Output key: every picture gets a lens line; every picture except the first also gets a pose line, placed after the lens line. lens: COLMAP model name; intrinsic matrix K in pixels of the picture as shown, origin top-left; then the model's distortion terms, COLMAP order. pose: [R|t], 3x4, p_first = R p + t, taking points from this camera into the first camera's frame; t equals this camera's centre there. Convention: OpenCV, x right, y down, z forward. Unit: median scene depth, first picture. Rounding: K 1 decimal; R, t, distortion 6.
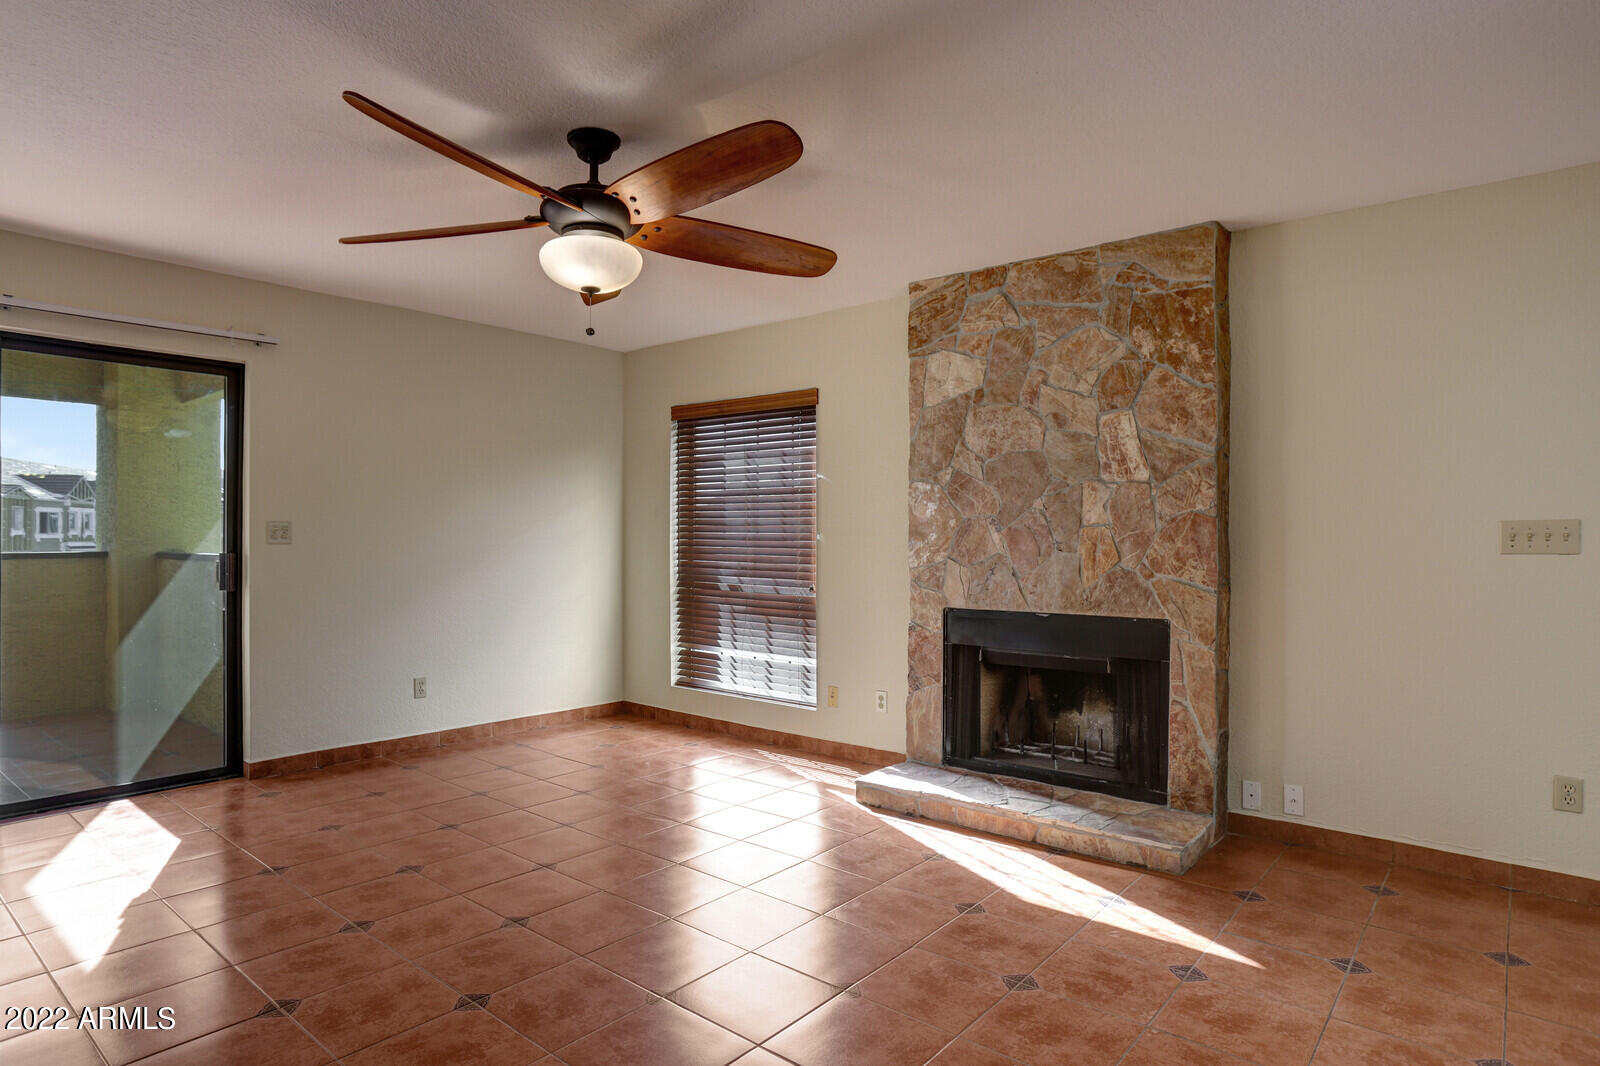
lens RADIAL K [[893.8, 0, 805.1], [0, 893.8, 542.0], [0, 0, 1]] dist [-0.061892, 0.039508]
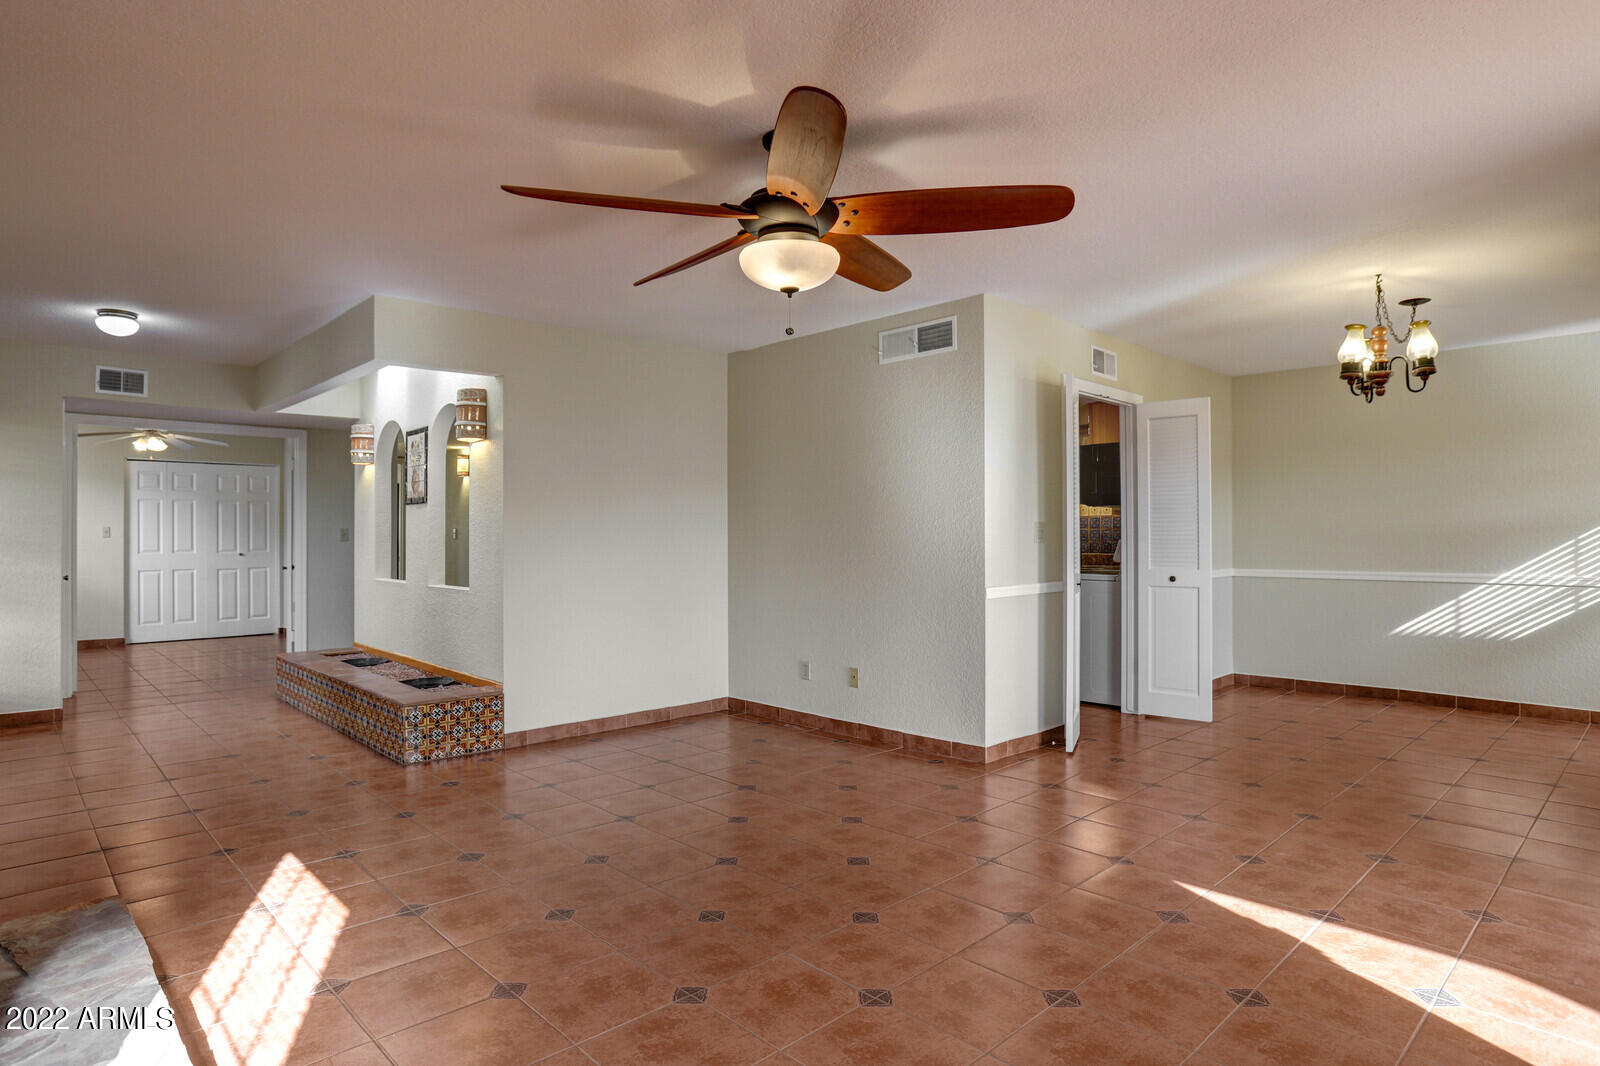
lens RADIAL K [[893.8, 0, 793.6], [0, 893.8, 521.5], [0, 0, 1]] dist [-0.061892, 0.039508]
pose [[-0.992348, 0.002070, 0.123456, -0.264158], [0.000610, 0.999929, -0.011869, -0.007040], [-0.123472, -0.011703, -0.992279, 1.416289]]
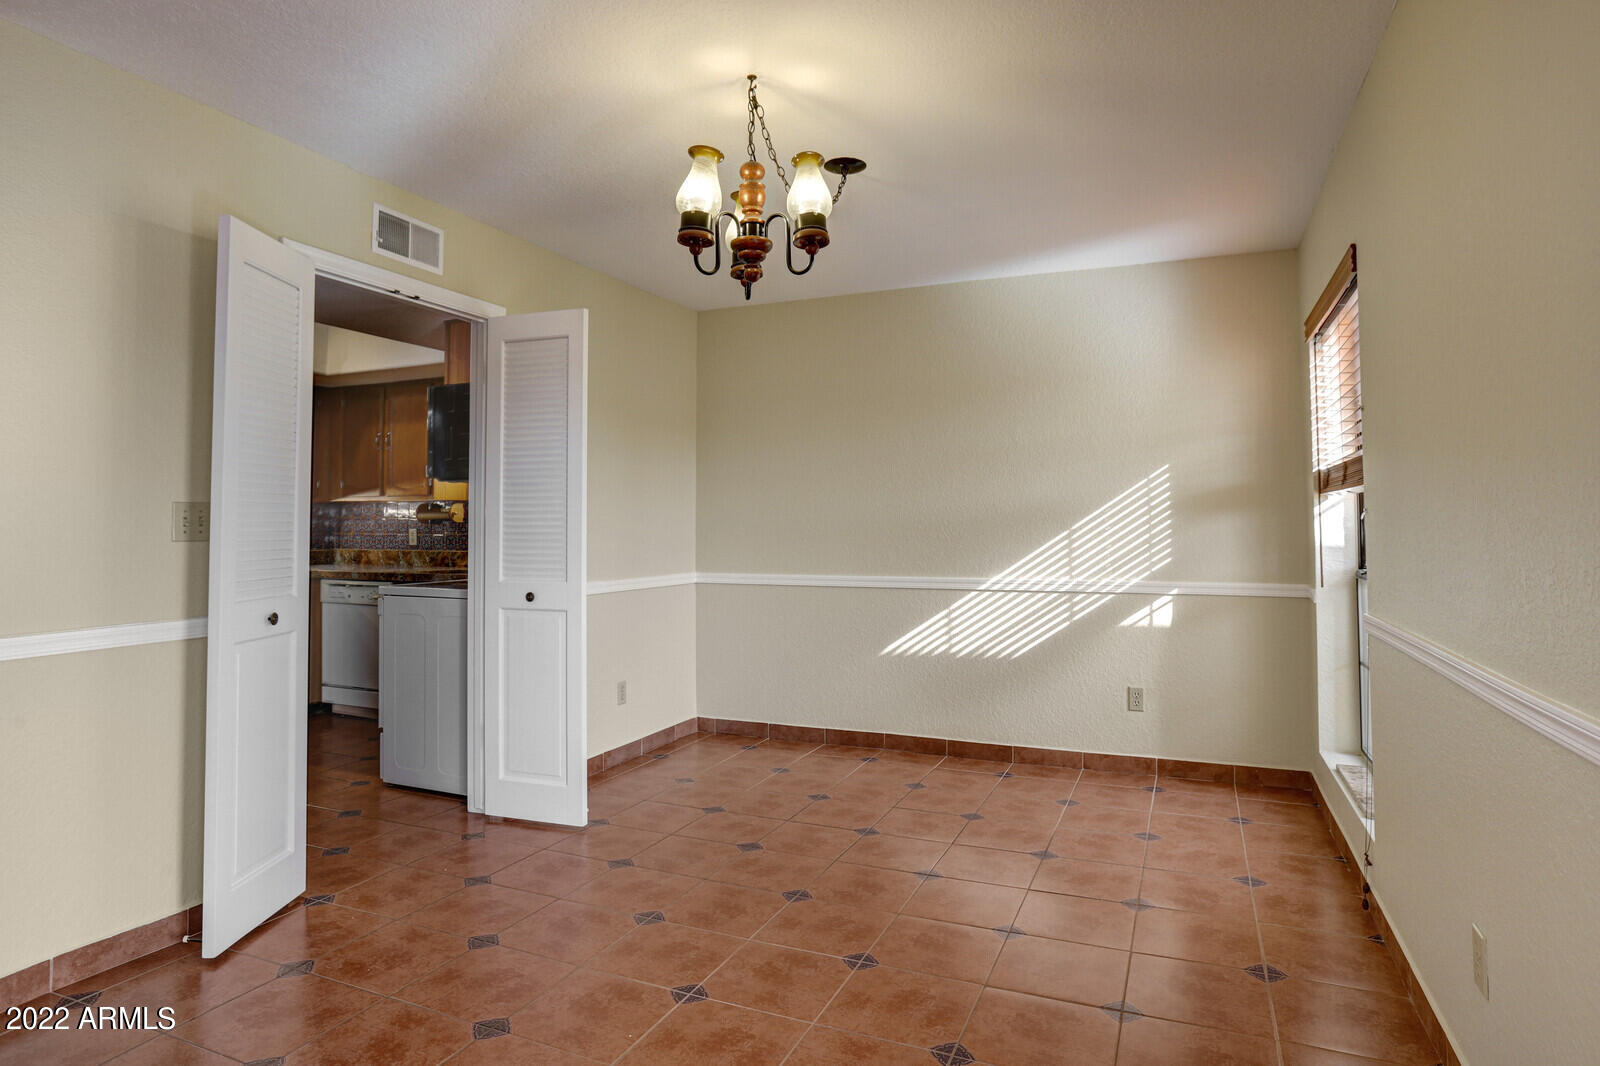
lens RADIAL K [[893.8, 0, 791.9], [0, 893.8, 475.8], [0, 0, 1]] dist [-0.061892, 0.039508]
pose [[-0.963710, -0.014645, -0.266549, -0.716559], [0.000004, 0.998493, -0.054874, -0.003214], [0.266951, -0.052884, -0.962258, 0.854841]]
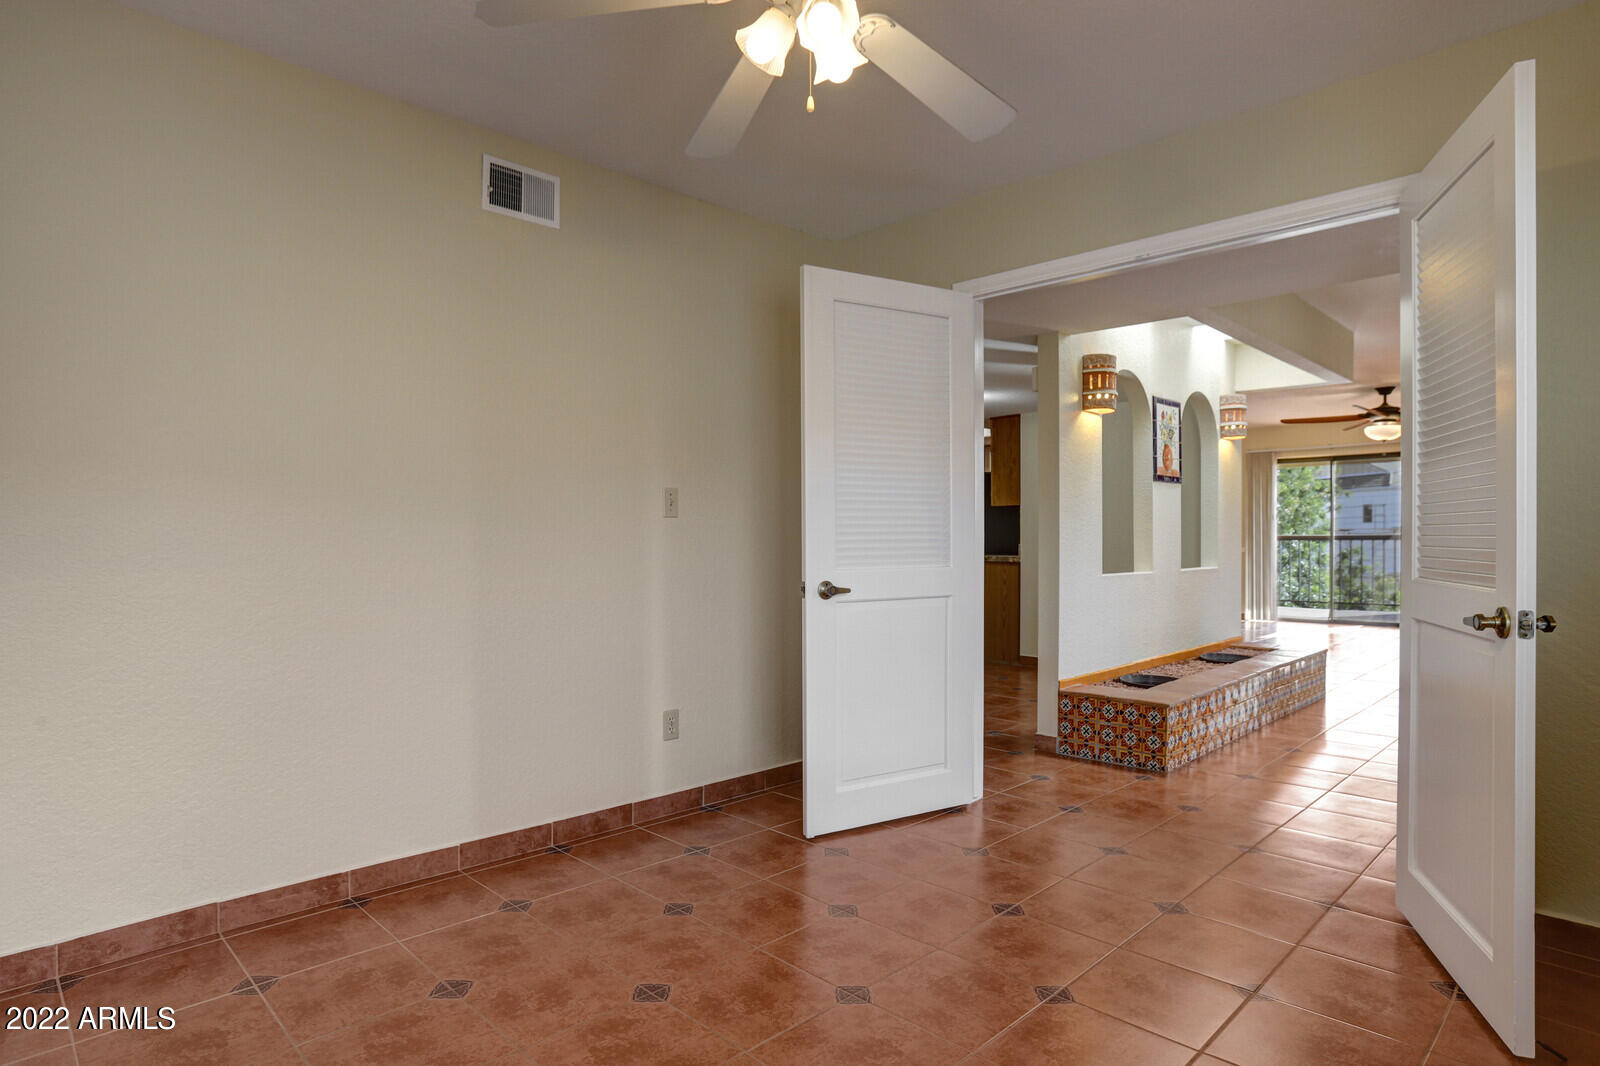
lens RADIAL K [[893.8, 0, 789.8], [0, 893.8, 540.8], [0, 0, 1]] dist [-0.061892, 0.039508]
pose [[-0.100510, 0.003108, -0.994931, 2.024392], [-0.000930, 0.999994, 0.003218, 0.030953], [0.994936, 0.001249, -0.100506, -0.486165]]
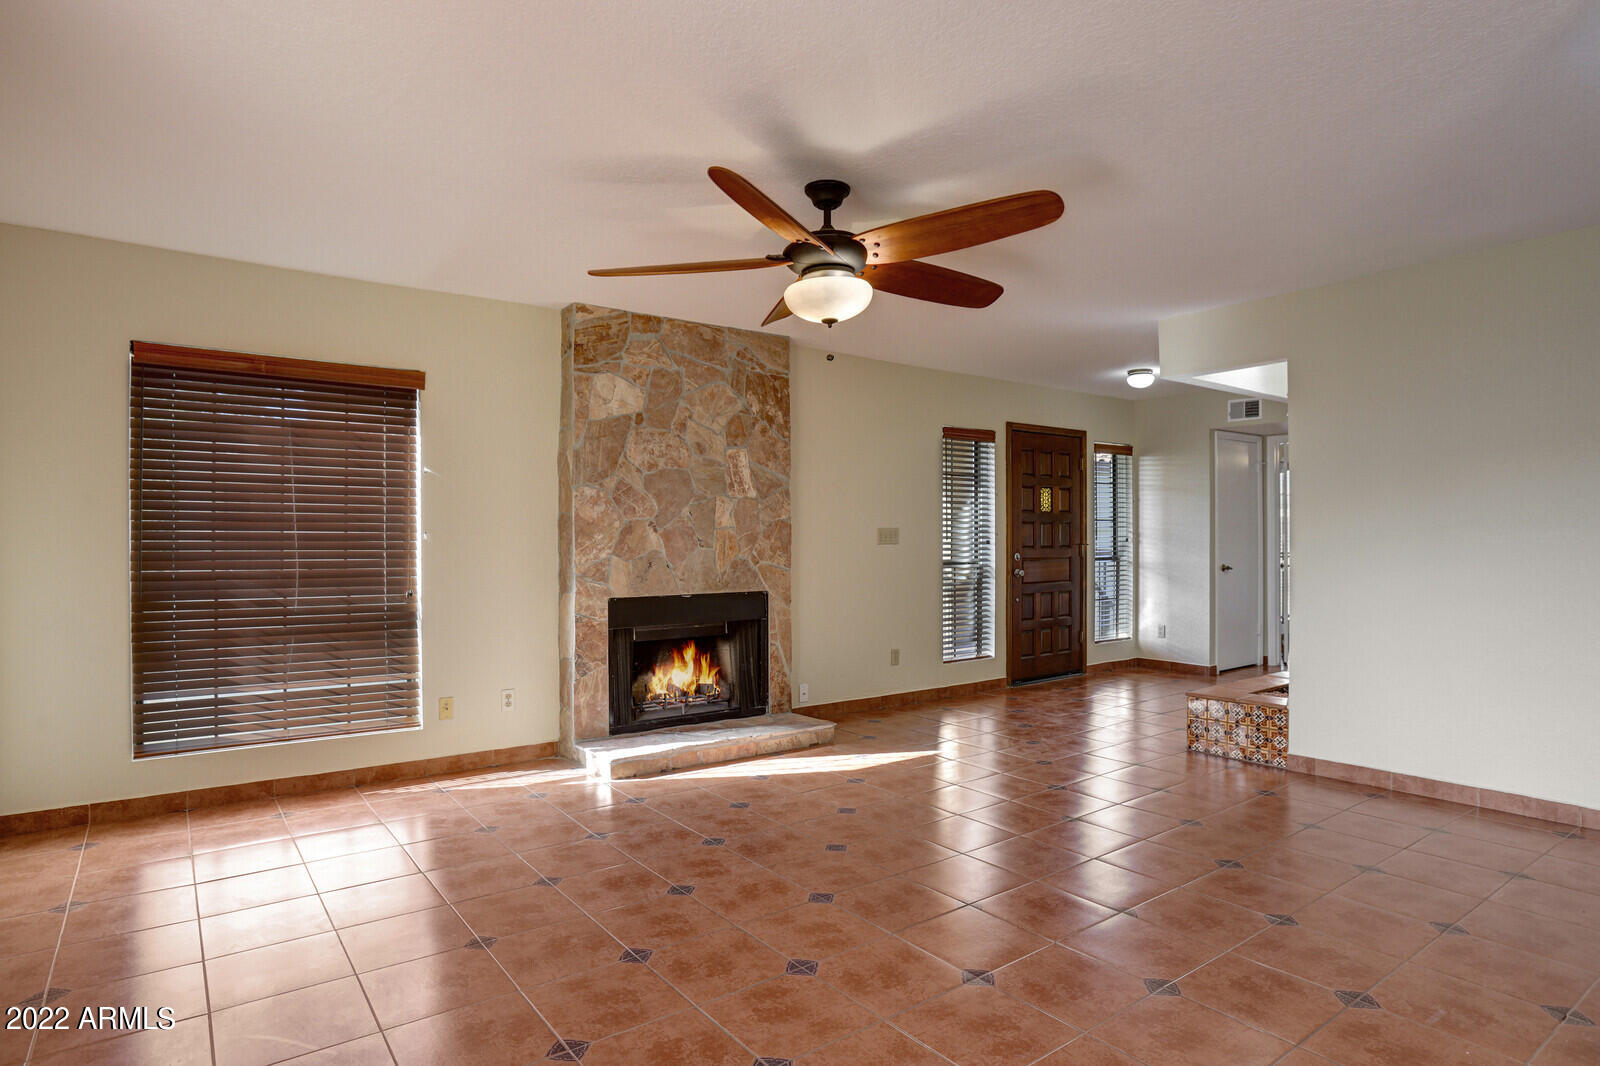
lens RADIAL K [[893.8, 0, 792.9], [0, 893.8, 537.5], [0, 0, 1]] dist [-0.061892, 0.039508]
pose [[0.247128, -0.002782, 0.968979, -0.970936], [0.006079, 0.999981, 0.001320, -0.004677], [-0.968964, 0.005564, 0.247140, 0.532875]]
